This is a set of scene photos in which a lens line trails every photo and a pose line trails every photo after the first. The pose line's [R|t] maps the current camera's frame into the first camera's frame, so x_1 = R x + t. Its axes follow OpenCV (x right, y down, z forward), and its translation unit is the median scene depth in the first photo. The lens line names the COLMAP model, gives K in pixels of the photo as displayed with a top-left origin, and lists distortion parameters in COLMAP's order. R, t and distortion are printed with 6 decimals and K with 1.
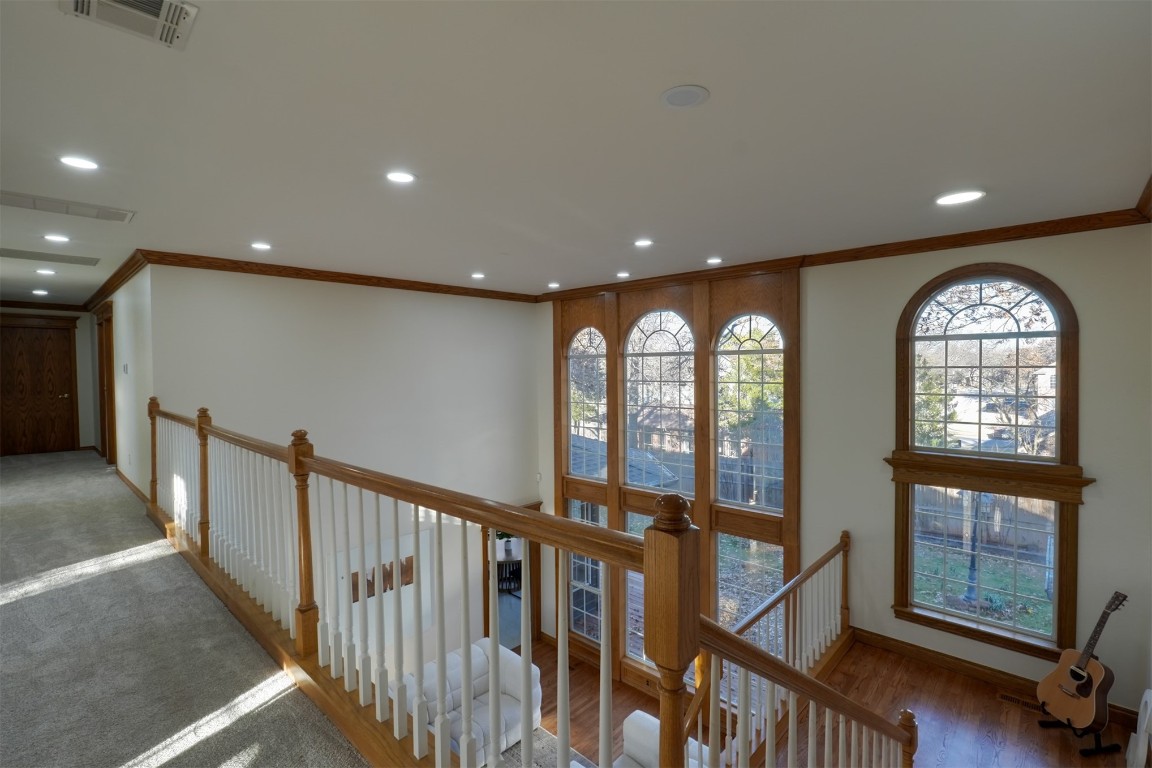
lens RADIAL K [[528.9, 0, 575.3], [0, 528.9, 383.6], [0, 0, 1]] dist [-0.000077, 0.000785]
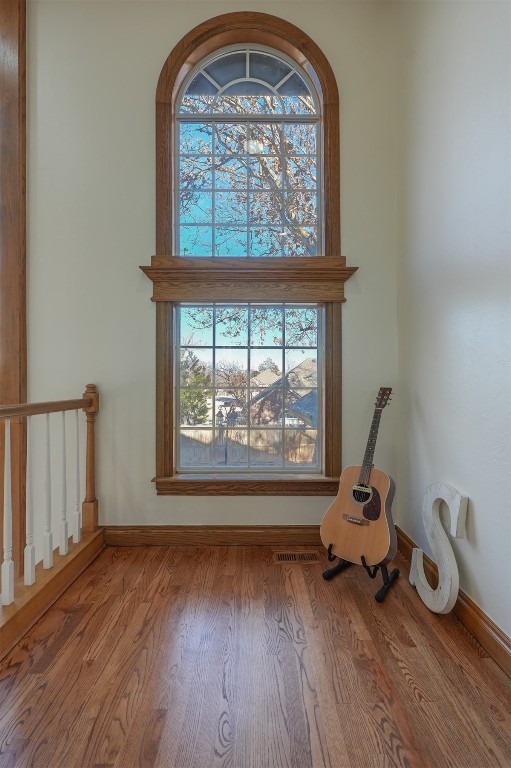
lens RADIAL K [[352.6, 0, 254.7], [0, 352.6, 384.3], [0, 0, 1]] dist [-0.000077, 0.000785]
pose [[0.726963, 0.013485, 0.686545, 0.420400], [0.014348, 0.999291, -0.034821, 0.351946], [-0.686527, 0.035164, 0.726253, 0.632550]]
